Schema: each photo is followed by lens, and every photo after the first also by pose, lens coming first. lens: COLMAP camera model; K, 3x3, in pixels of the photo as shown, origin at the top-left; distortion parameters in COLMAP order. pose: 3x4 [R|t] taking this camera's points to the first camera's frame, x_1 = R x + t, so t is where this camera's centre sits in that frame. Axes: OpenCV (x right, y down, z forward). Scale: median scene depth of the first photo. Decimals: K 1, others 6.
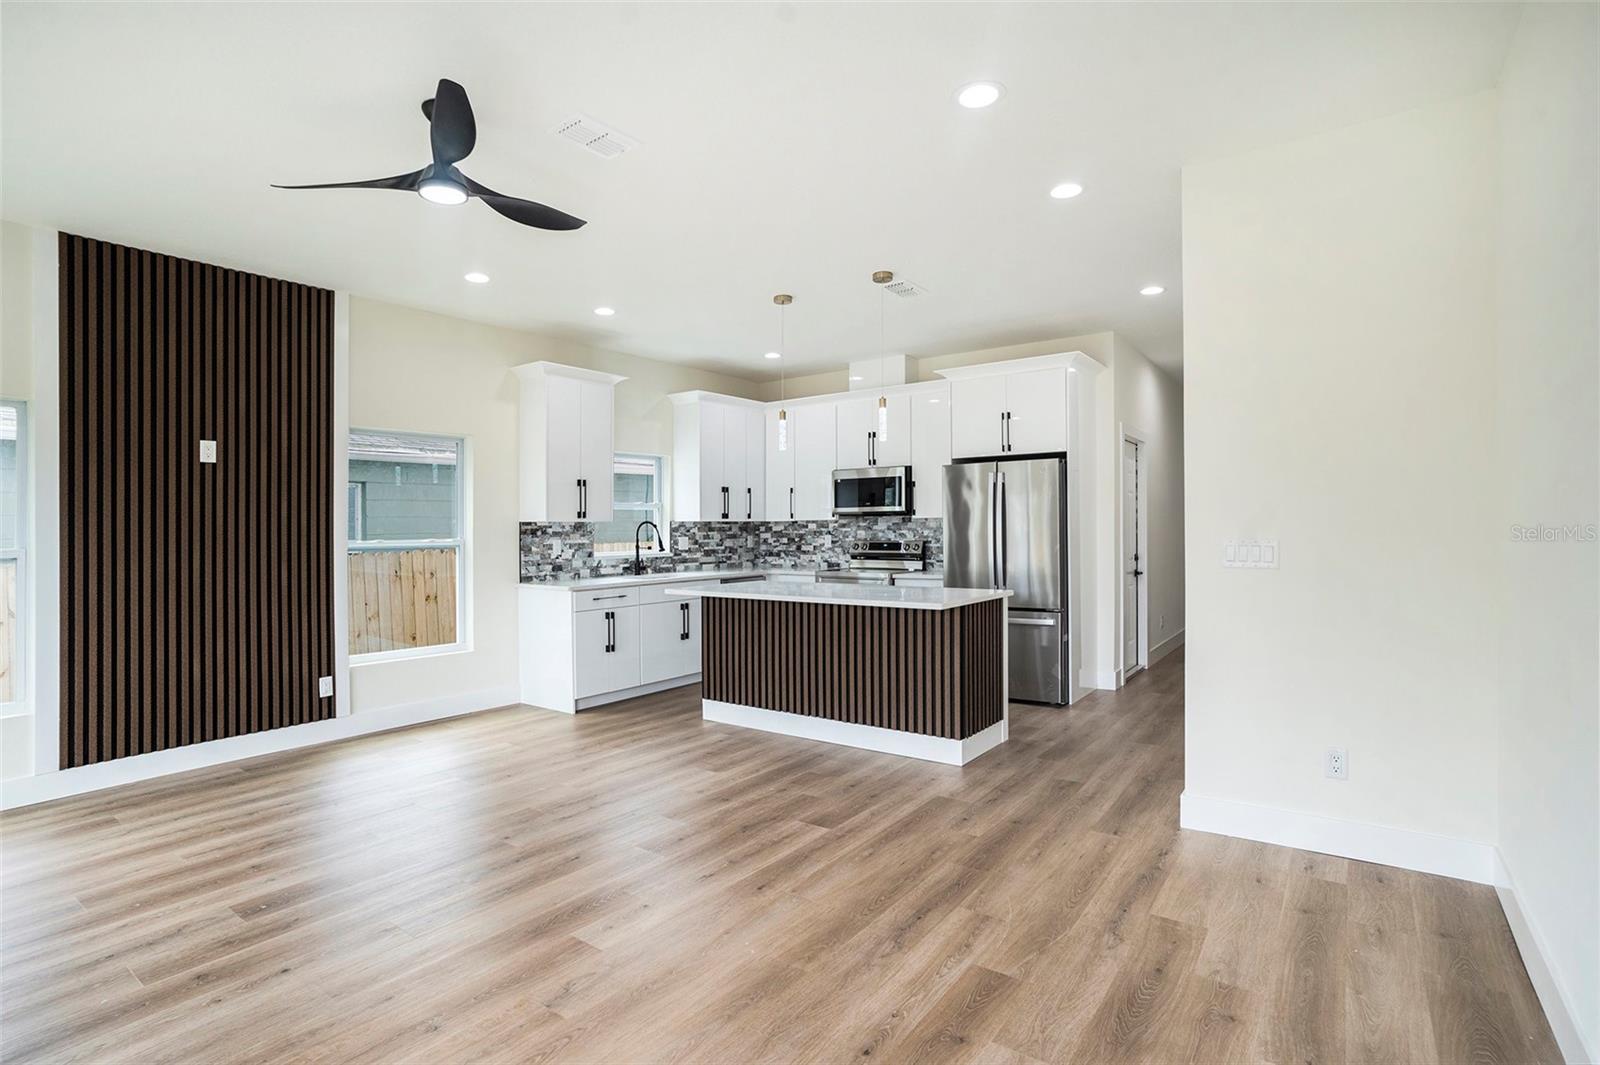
lens RADIAL K [[790.1, 0, 791.9], [0, 790.1, 529.2], [0, 0, 1]] dist [-0.070185, 0.037603]
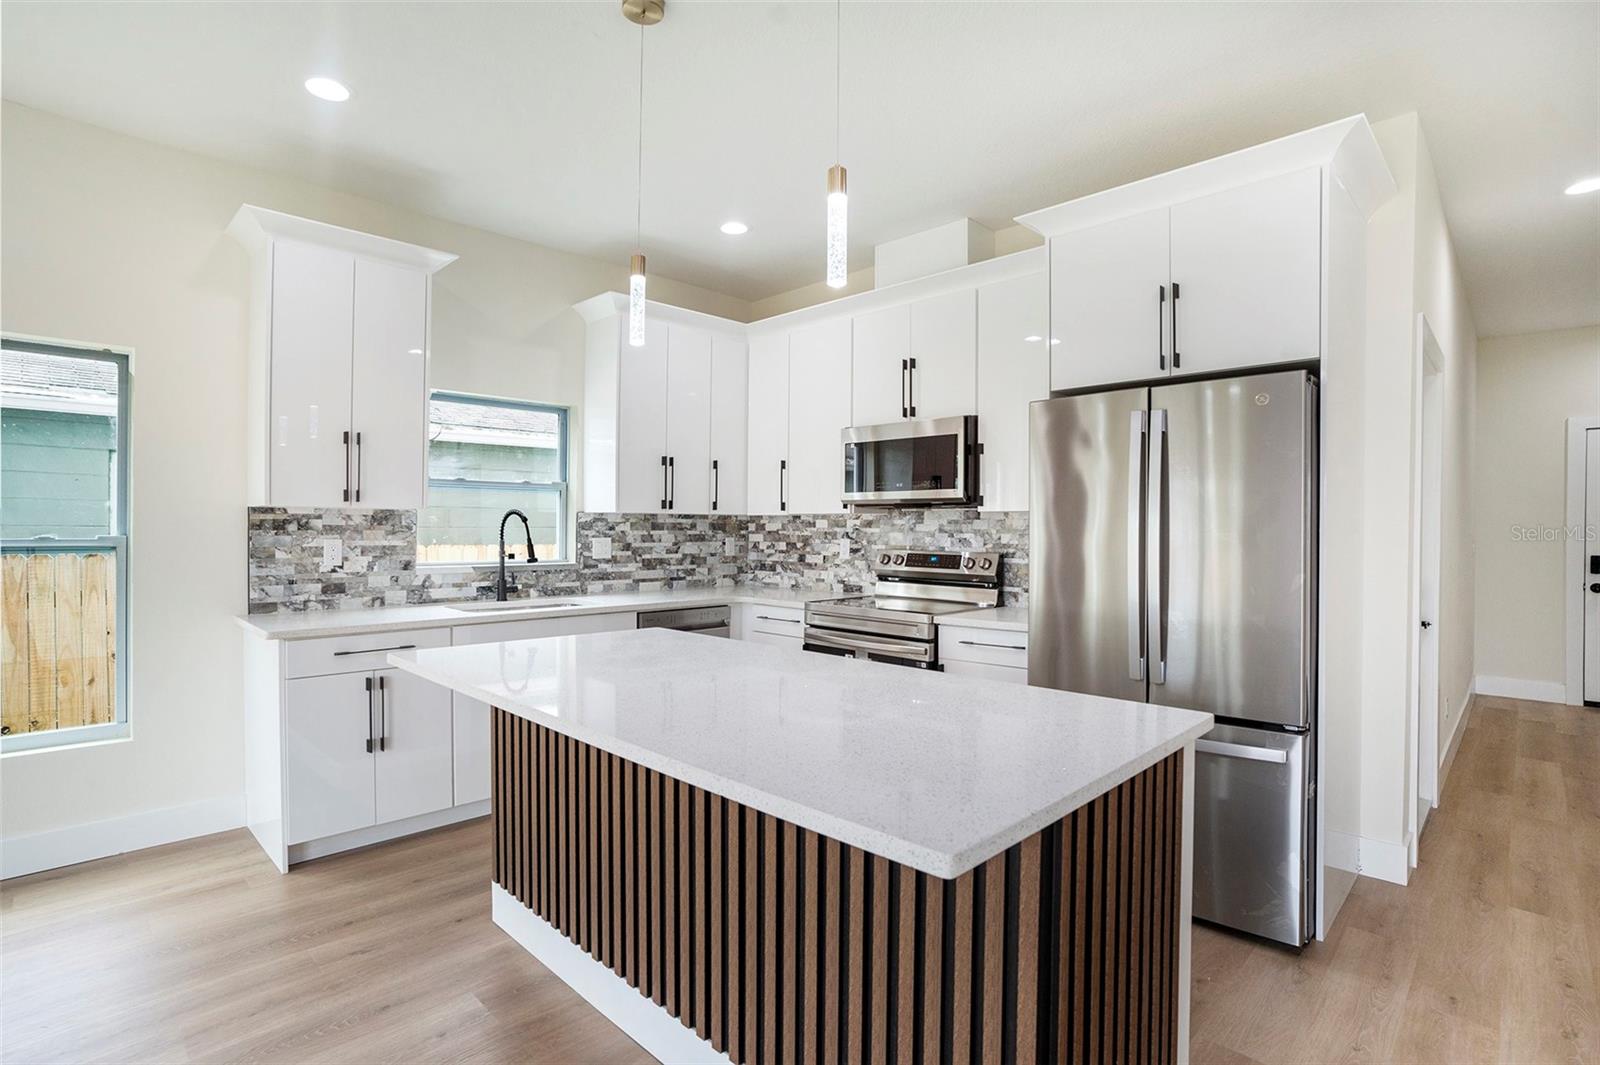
lens RADIAL K [[770.2, 0, 800.0], [0, 770.2, 532.5], [0, 0, 1]] dist [-0.045635, 0.000284]
pose [[0.990048, 0.017743, -0.139607, 0.100148], [-0.017052, 0.999836, 0.006147, -0.000687], [0.139694, -0.003706, 0.990188, 0.434249]]
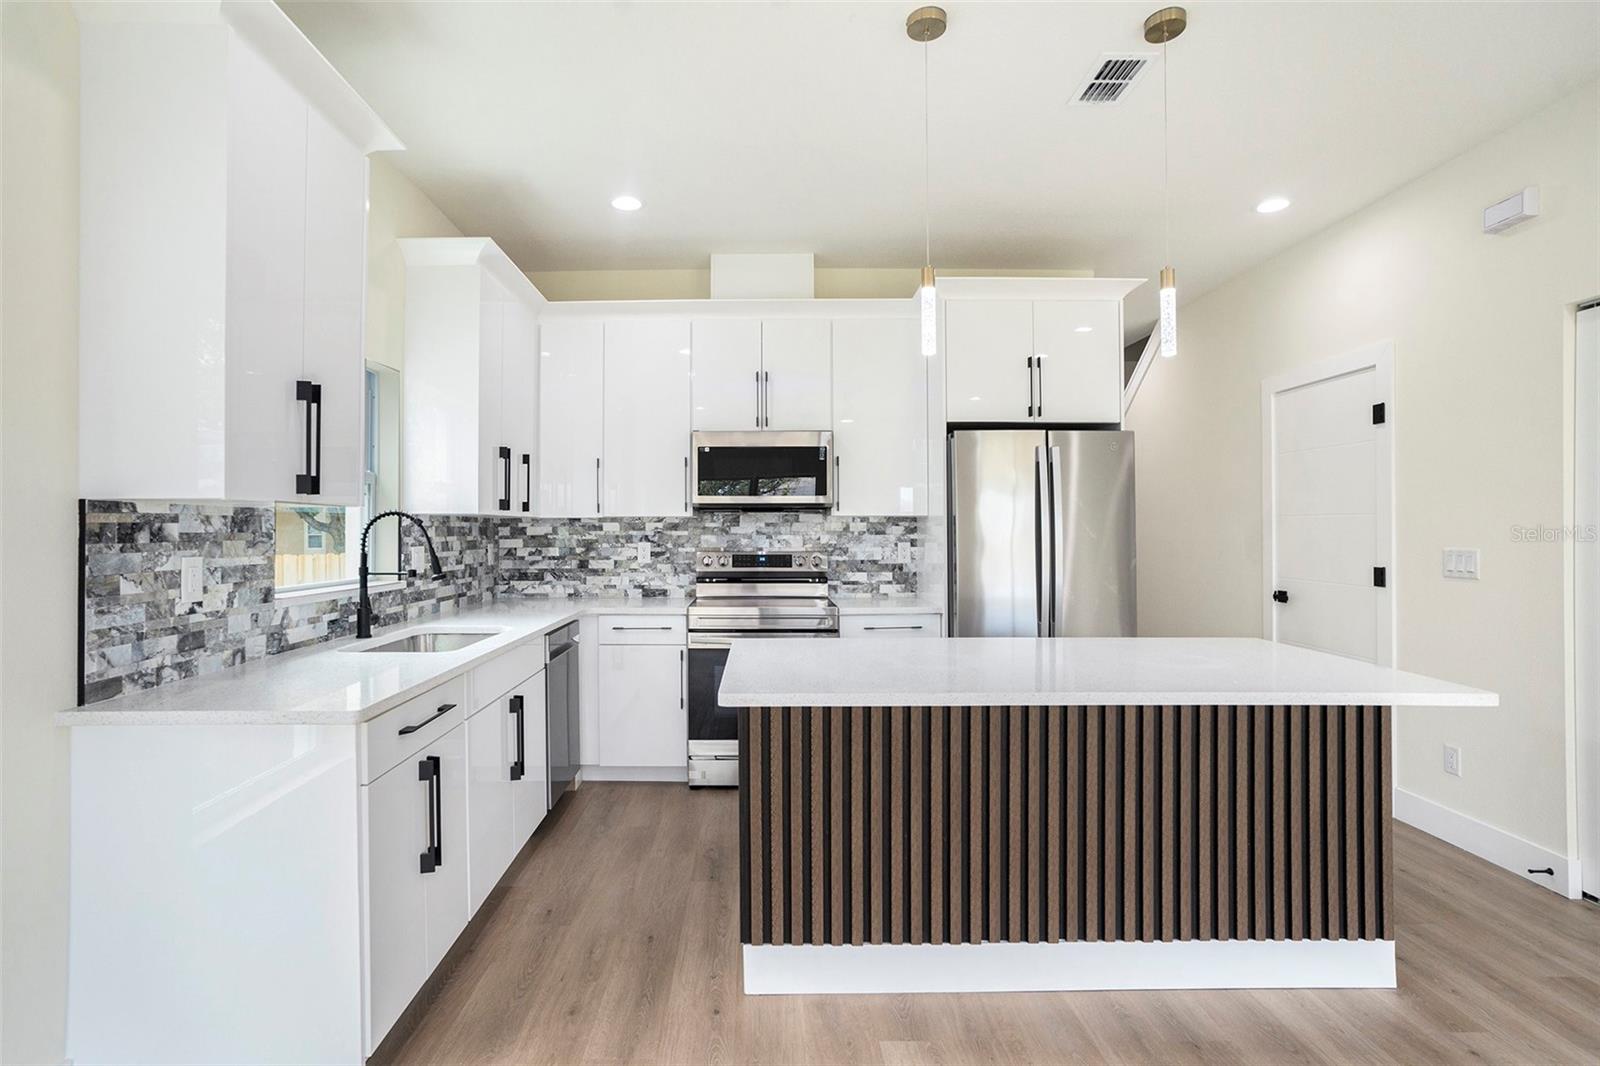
lens RADIAL K [[792.7, 0, 727.6], [0, 792.7, 532.3], [0, 0, 1]] dist [0.001303, 0.000648]
pose [[0.804314, 0.007755, 0.594154, -0.274504], [-0.005357, 0.999969, -0.005800, 0.003056], [-0.594180, 0.001482, 0.804331, 0.513588]]
